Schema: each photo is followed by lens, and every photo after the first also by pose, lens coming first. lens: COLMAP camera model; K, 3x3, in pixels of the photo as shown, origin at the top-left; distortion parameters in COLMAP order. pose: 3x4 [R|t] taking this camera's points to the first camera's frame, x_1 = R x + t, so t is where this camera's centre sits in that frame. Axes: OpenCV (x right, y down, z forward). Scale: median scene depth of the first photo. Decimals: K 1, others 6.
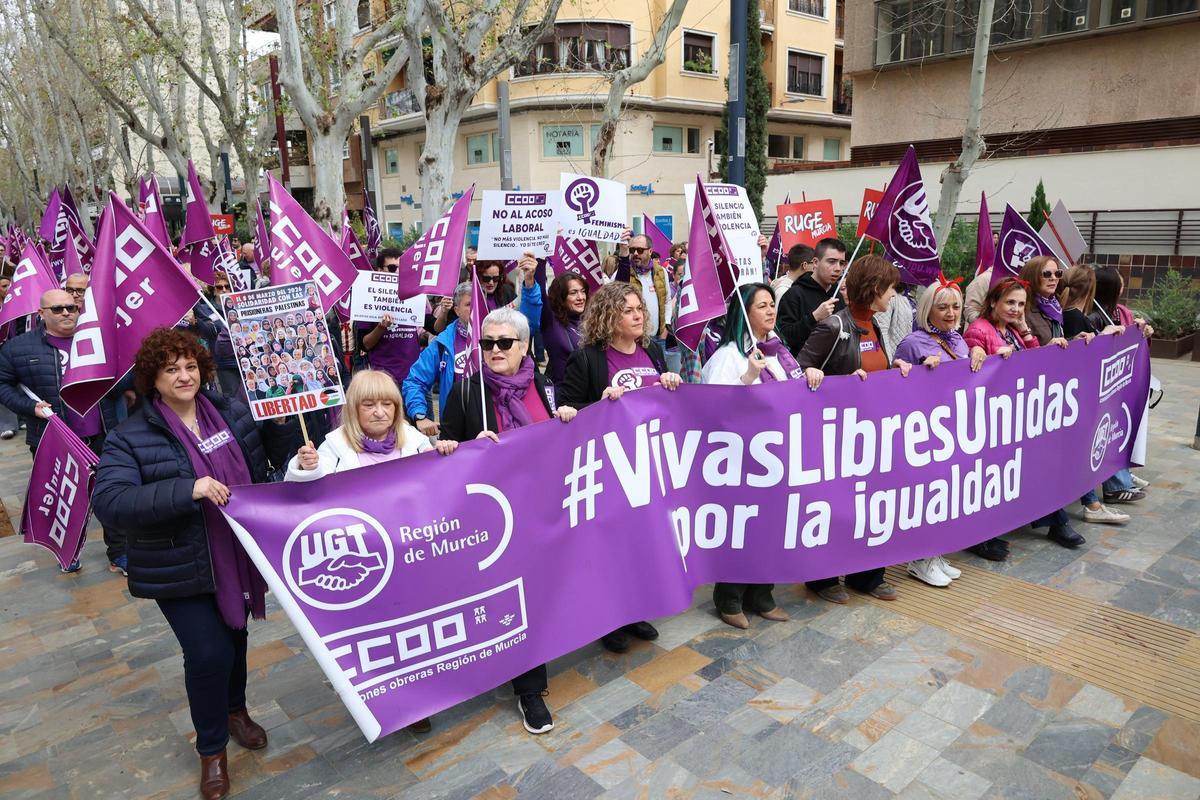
lens RADIAL K [[814.4, 0, 600.0], [0, 814.4, 400.0], [0, 0, 1]] dist [-0.013633, 0.008712]
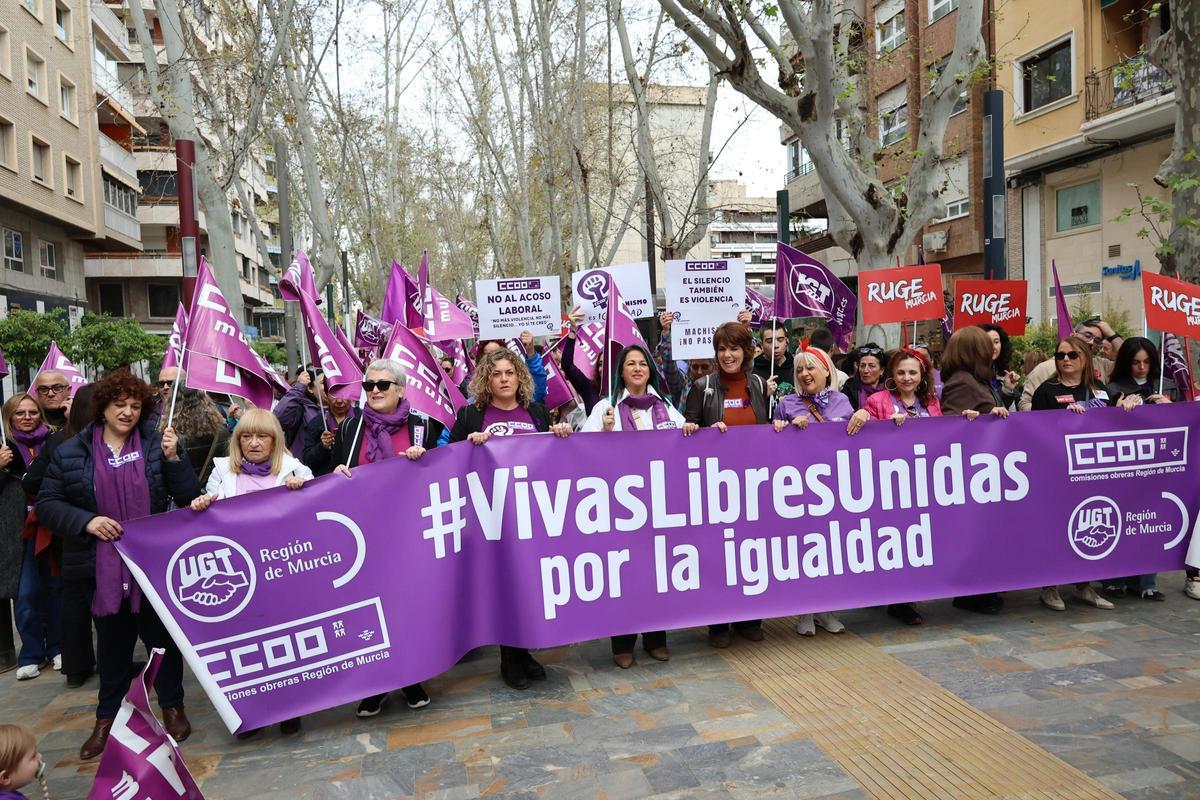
lens RADIAL K [[814.4, 0, 600.0], [0, 814.4, 400.0], [0, 0, 1]] dist [-0.013633, 0.008712]
pose [[0.884809, 0.011820, -0.465803, -0.568319], [-0.080521, 0.988517, -0.127870, -0.143546], [0.458943, 0.150647, 0.875601, 0.805130]]
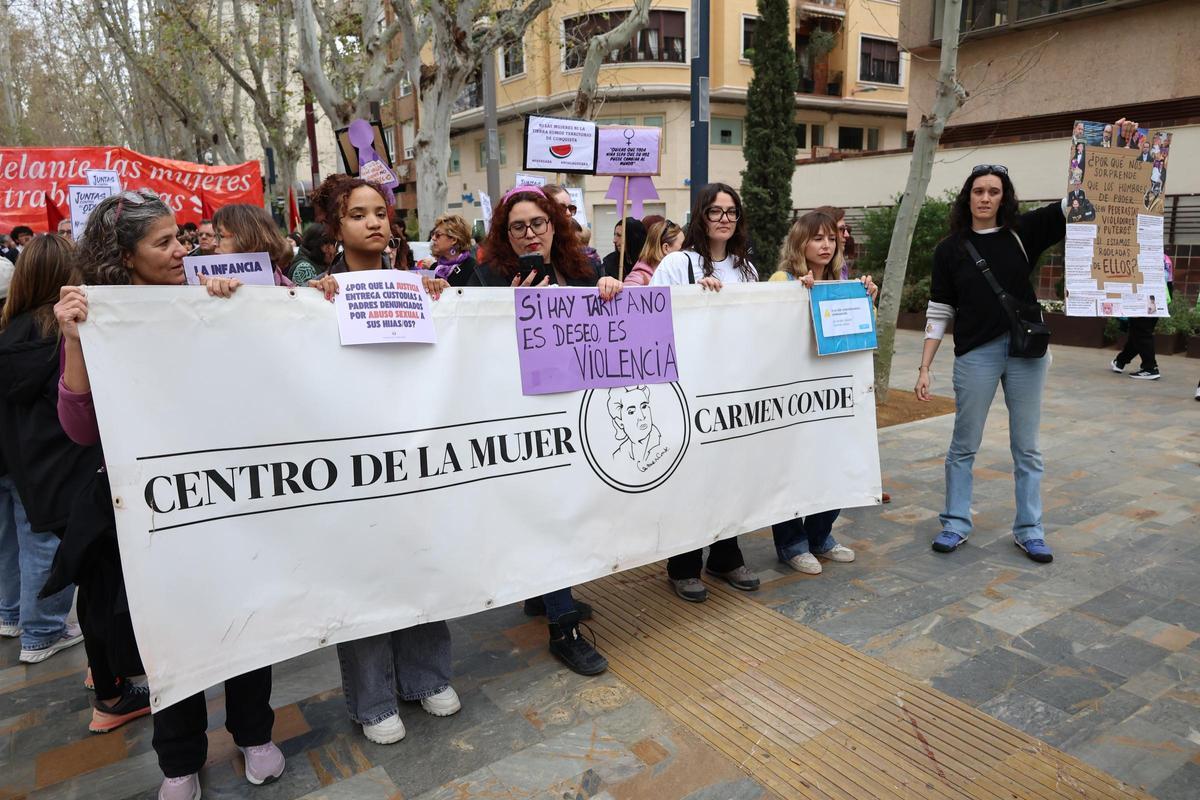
lens RADIAL K [[814.4, 0, 600.0], [0, 814.4, 400.0], [0, 0, 1]] dist [-0.013633, 0.008712]
pose [[0.992987, 0.024466, -0.115664, 0.088444], [-0.025216, 0.999669, -0.005026, 0.004918], [0.115503, 0.007907, 0.993276, 0.059814]]
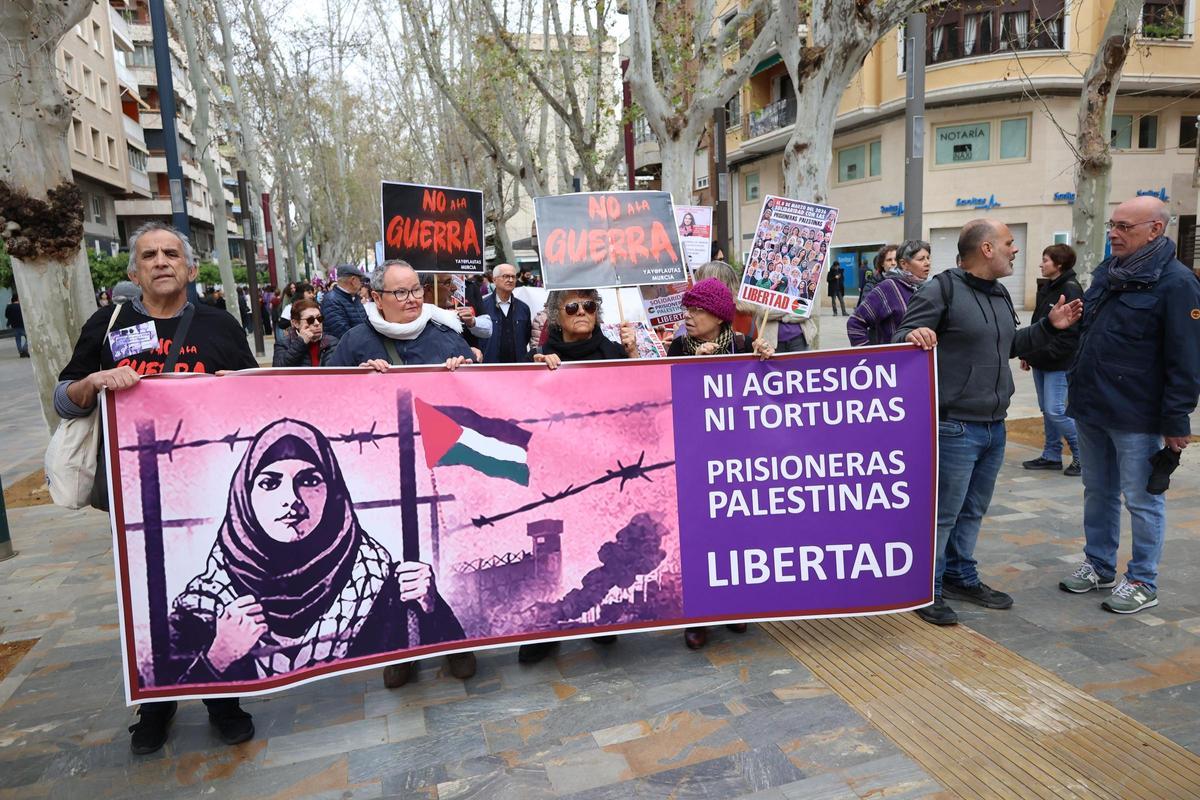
lens RADIAL K [[814.4, 0, 600.0], [0, 814.4, 400.0], [0, 0, 1]] dist [-0.013633, 0.008712]
pose [[0.910421, 0.045648, -0.411156, -0.047431], [-0.064270, 0.997433, -0.031573, -0.024617], [0.408660, 0.055170, 0.911018, 0.207581]]
